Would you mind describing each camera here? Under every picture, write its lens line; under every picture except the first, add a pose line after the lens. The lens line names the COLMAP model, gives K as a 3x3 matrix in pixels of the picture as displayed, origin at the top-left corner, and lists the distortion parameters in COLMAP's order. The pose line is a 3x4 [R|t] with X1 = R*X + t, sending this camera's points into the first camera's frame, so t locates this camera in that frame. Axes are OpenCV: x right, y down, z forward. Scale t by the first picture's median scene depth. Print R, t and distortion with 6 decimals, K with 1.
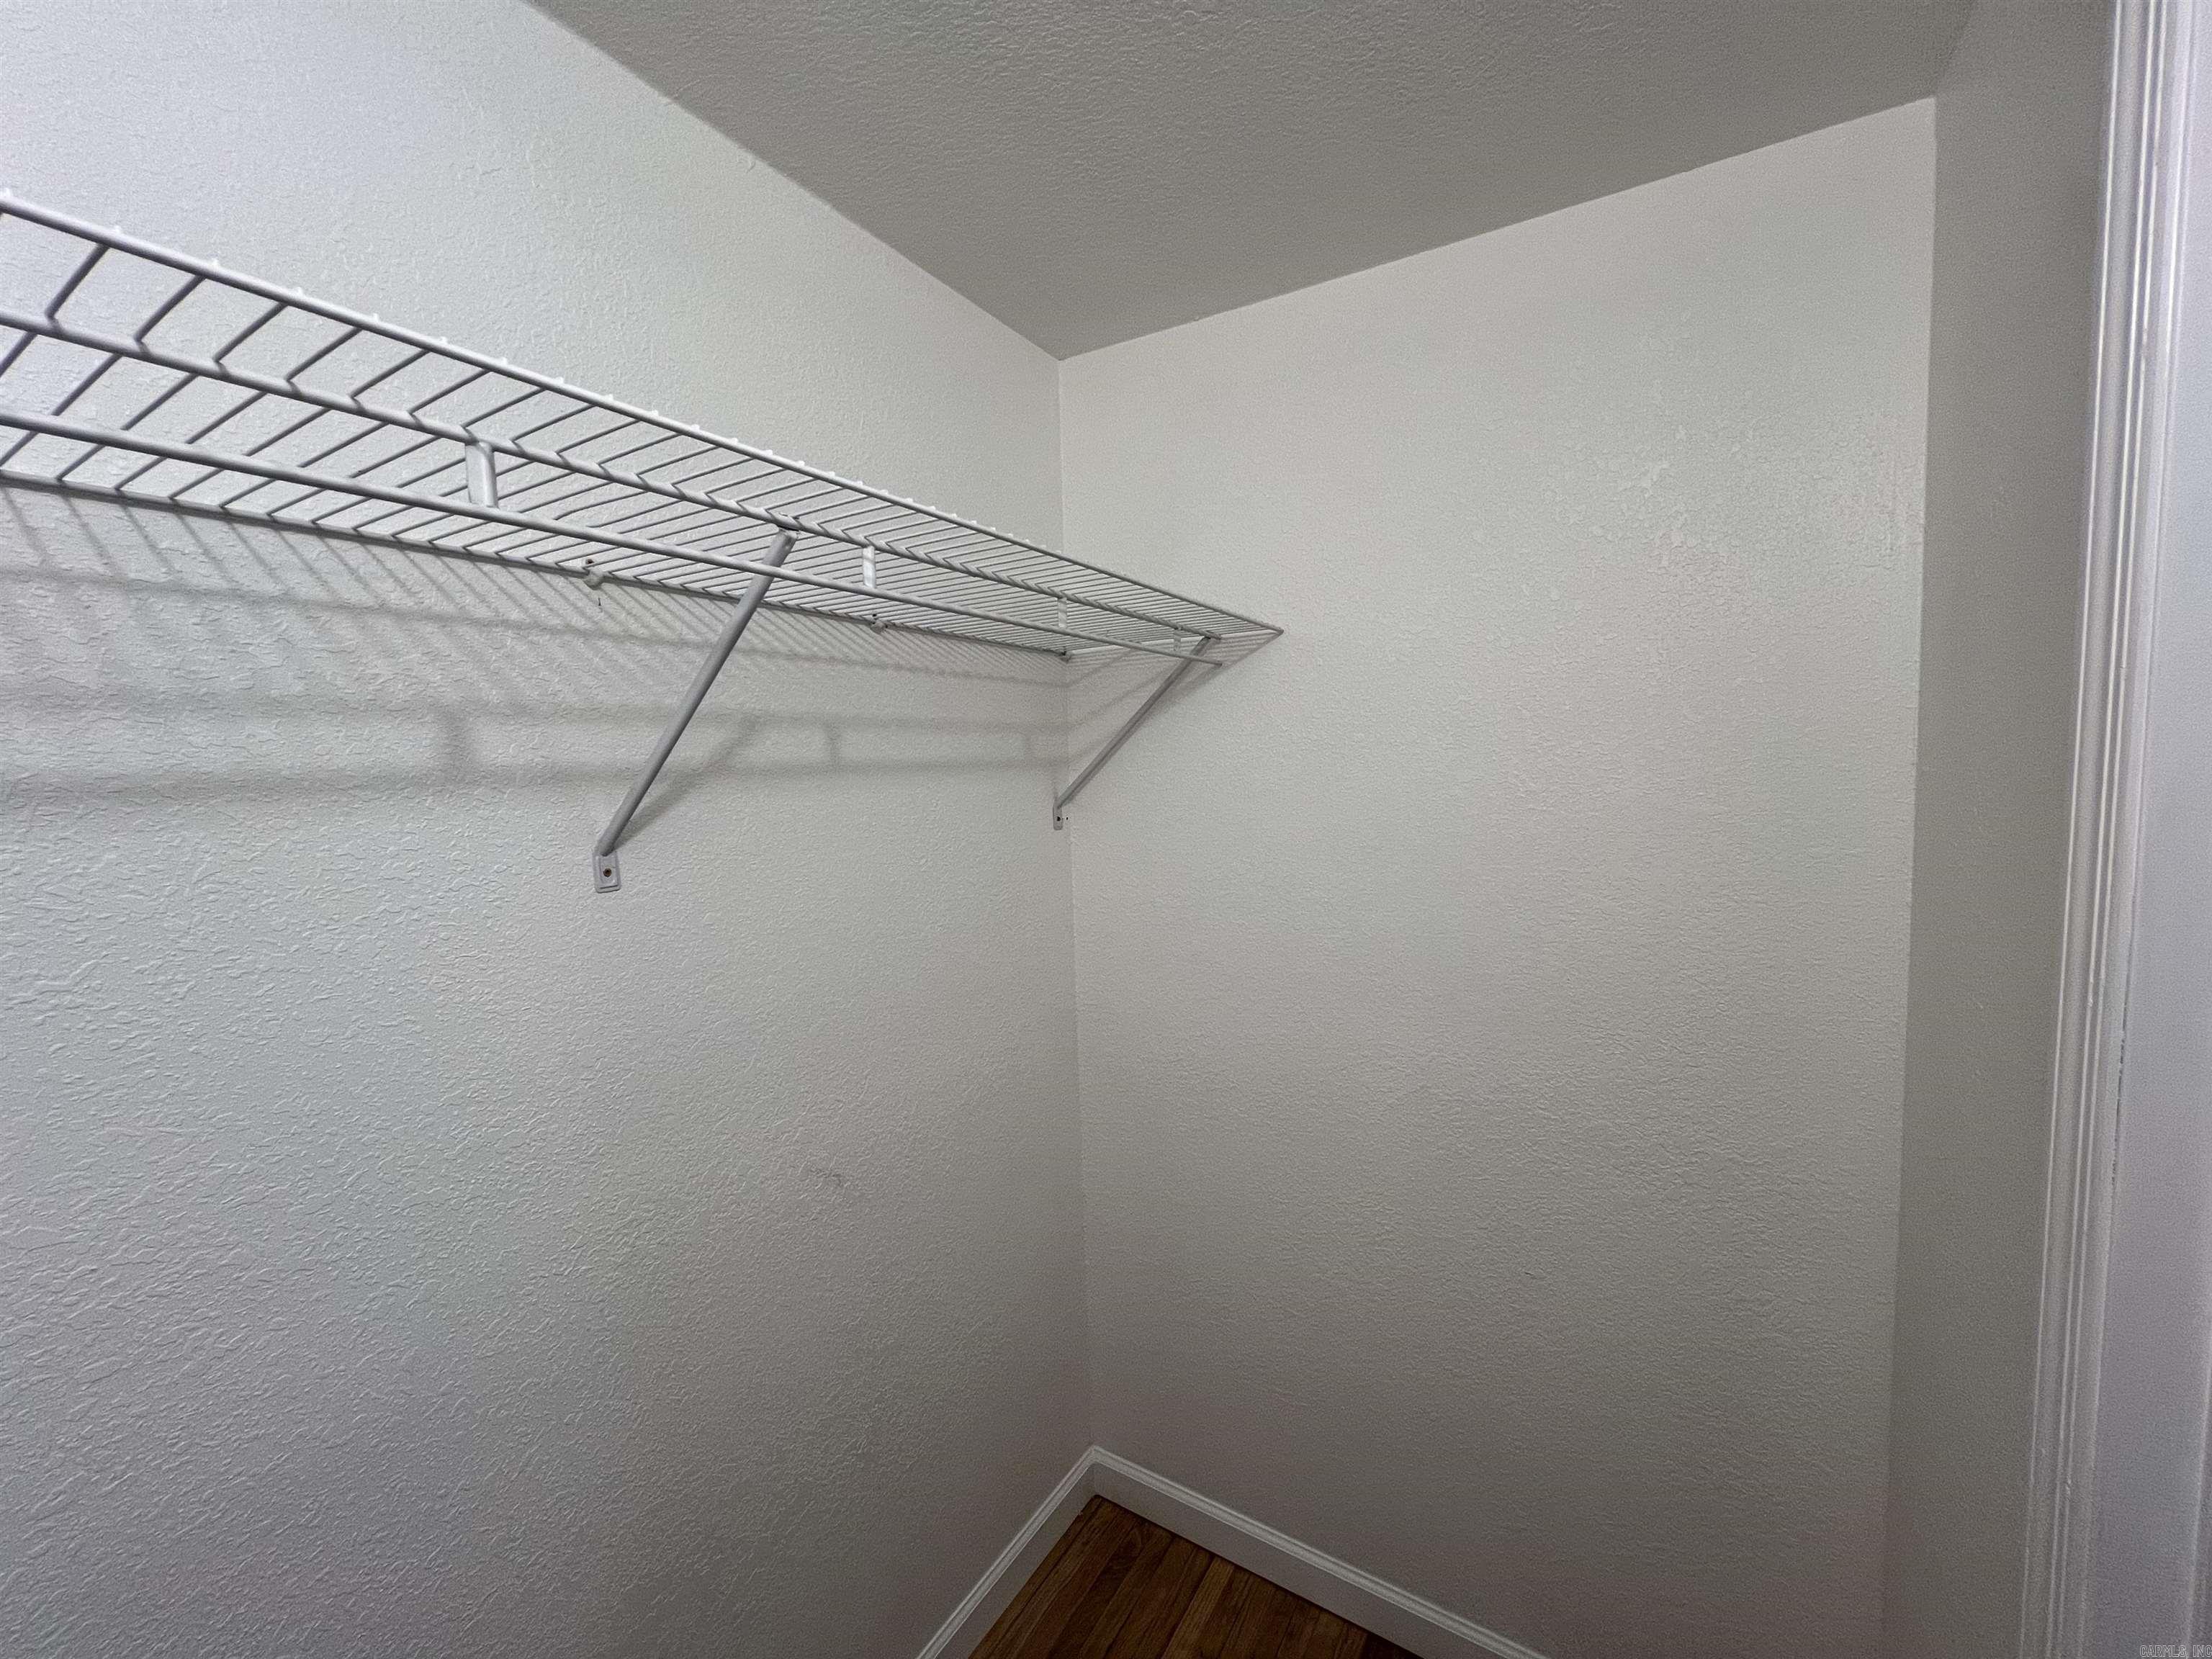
lens RADIAL K [[883.7, 0, 1101.5], [0, 883.7, 826.1], [0, 0, 1]] dist [-0.003213, 0.000141]
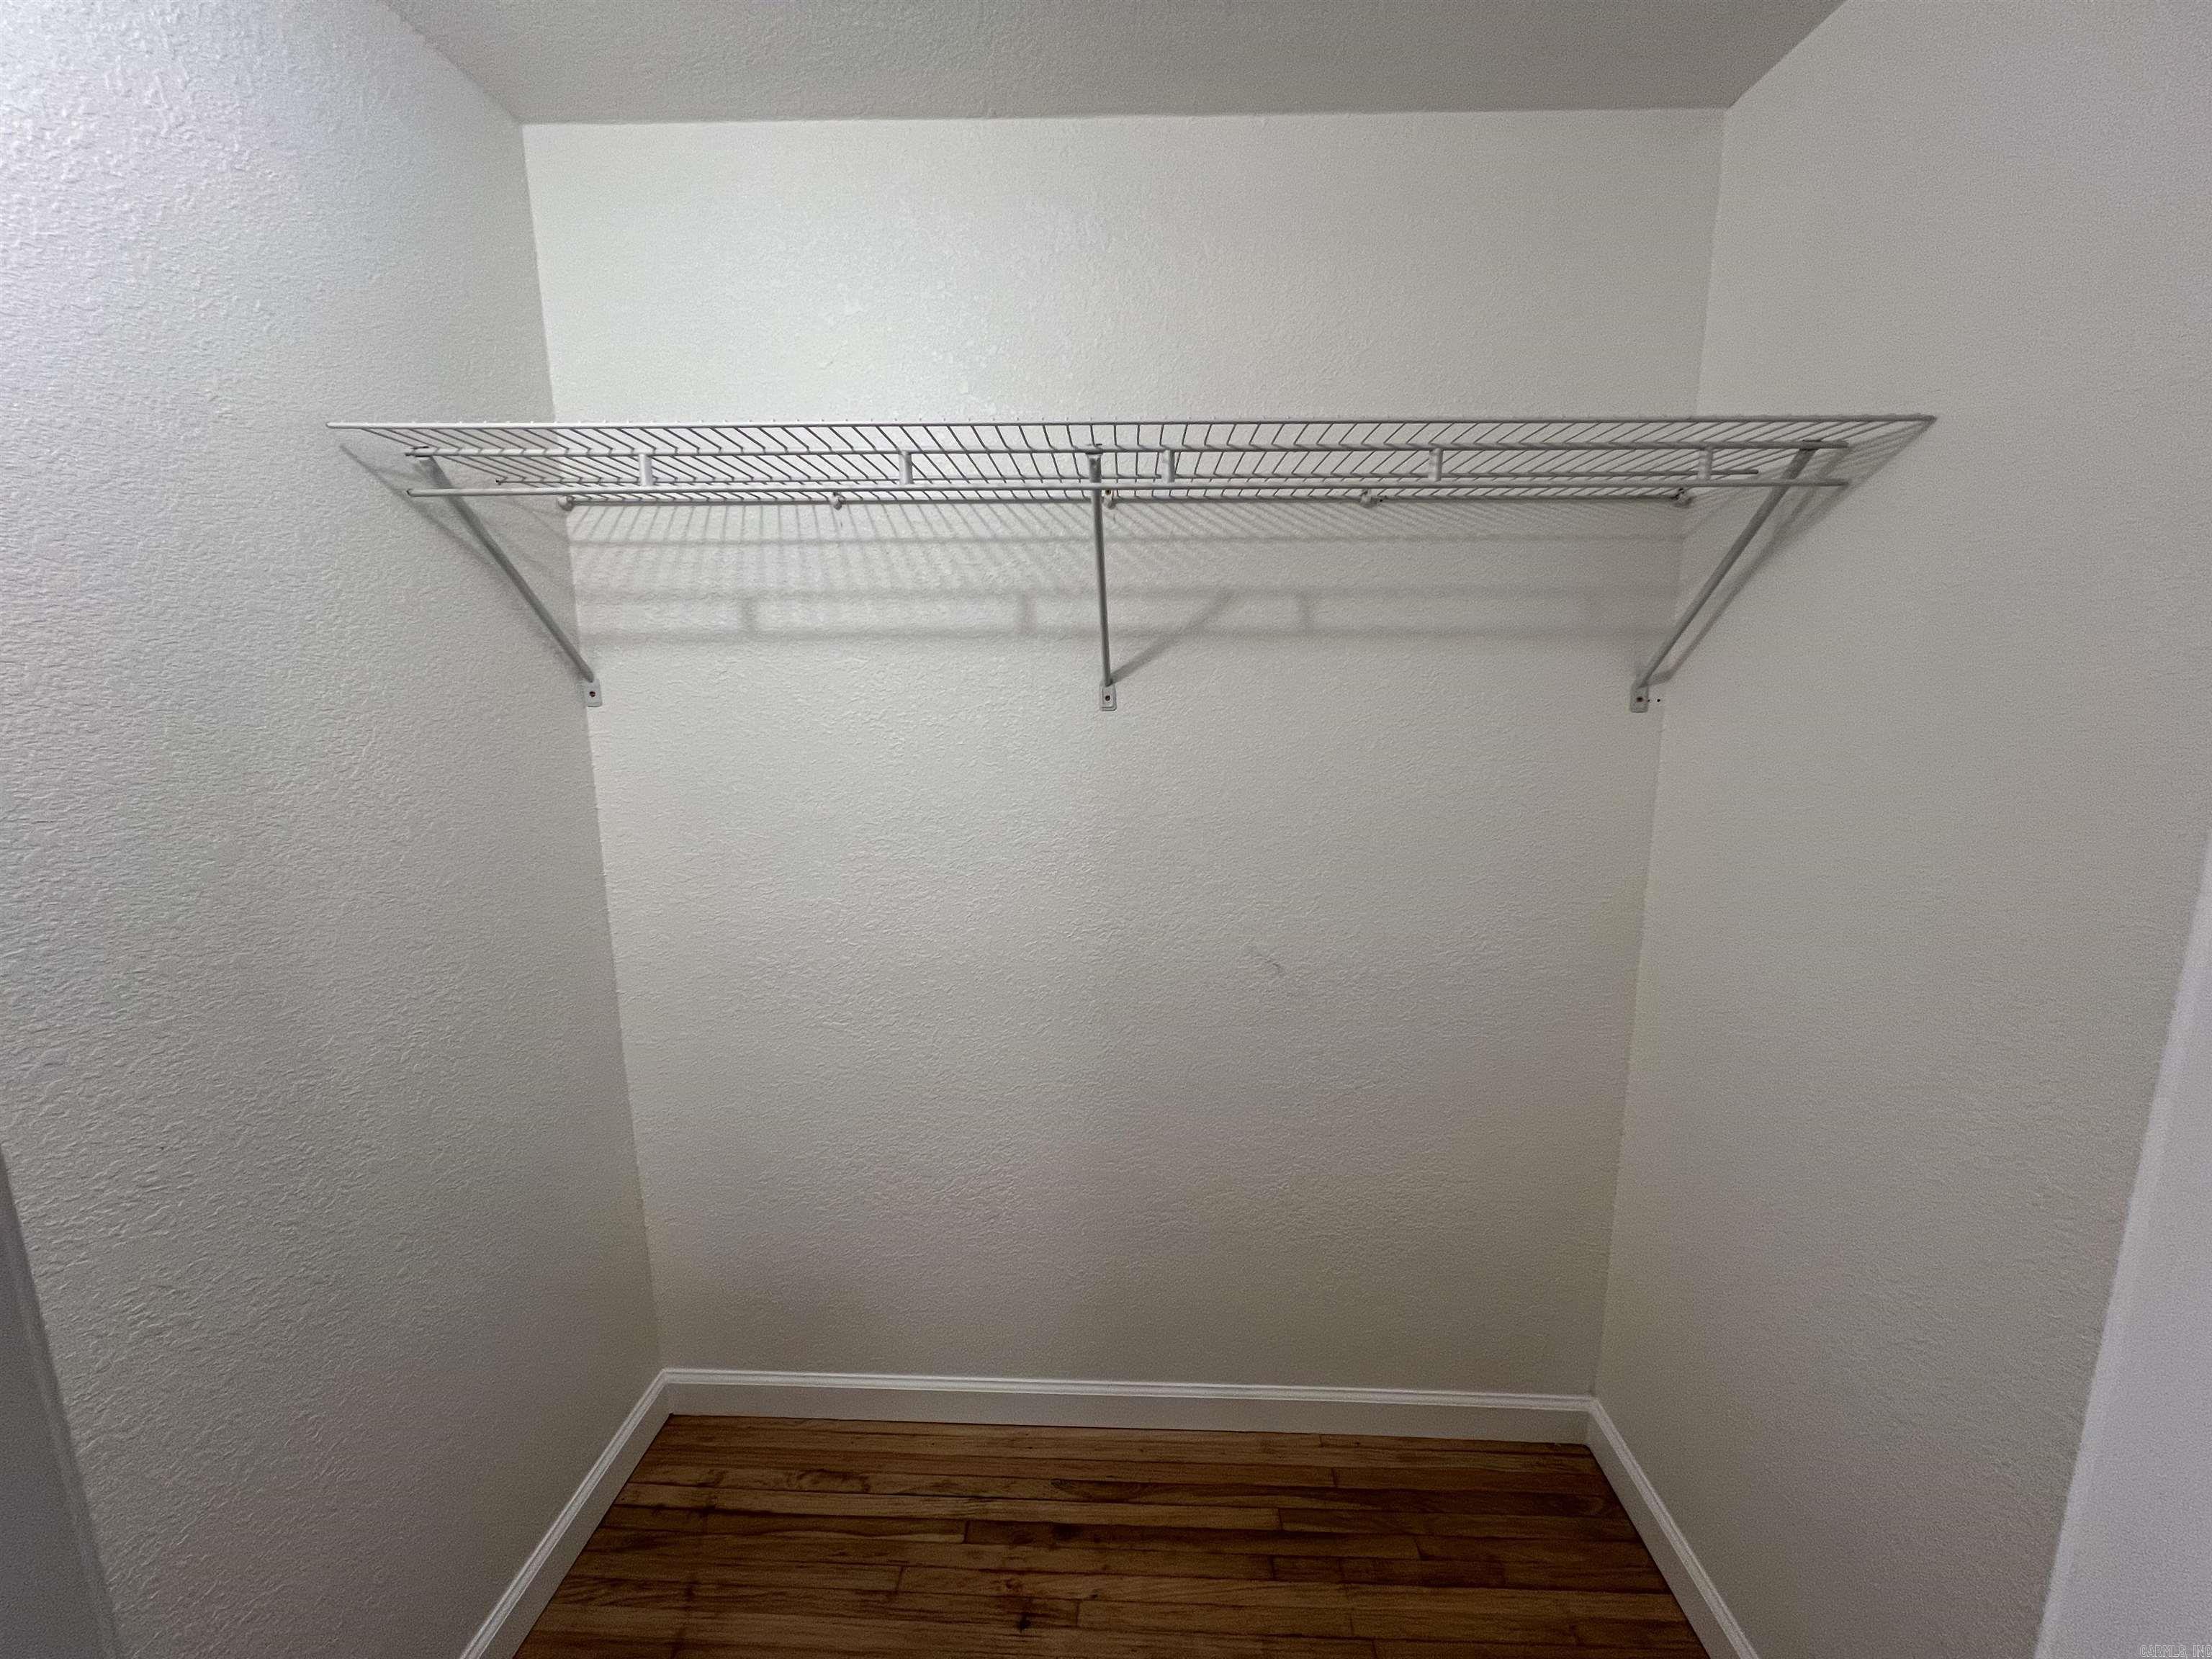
lens RADIAL K [[883.7, 0, 1100.2], [0, 883.7, 825.4], [0, 0, 1]] dist [0.001472, 0.000055]
pose [[0.497138, 0.171433, -0.850567, 0.627981], [-0.075429, 0.985115, 0.154465, 0.027531], [0.864387, -0.012633, 0.502669, 0.163720]]
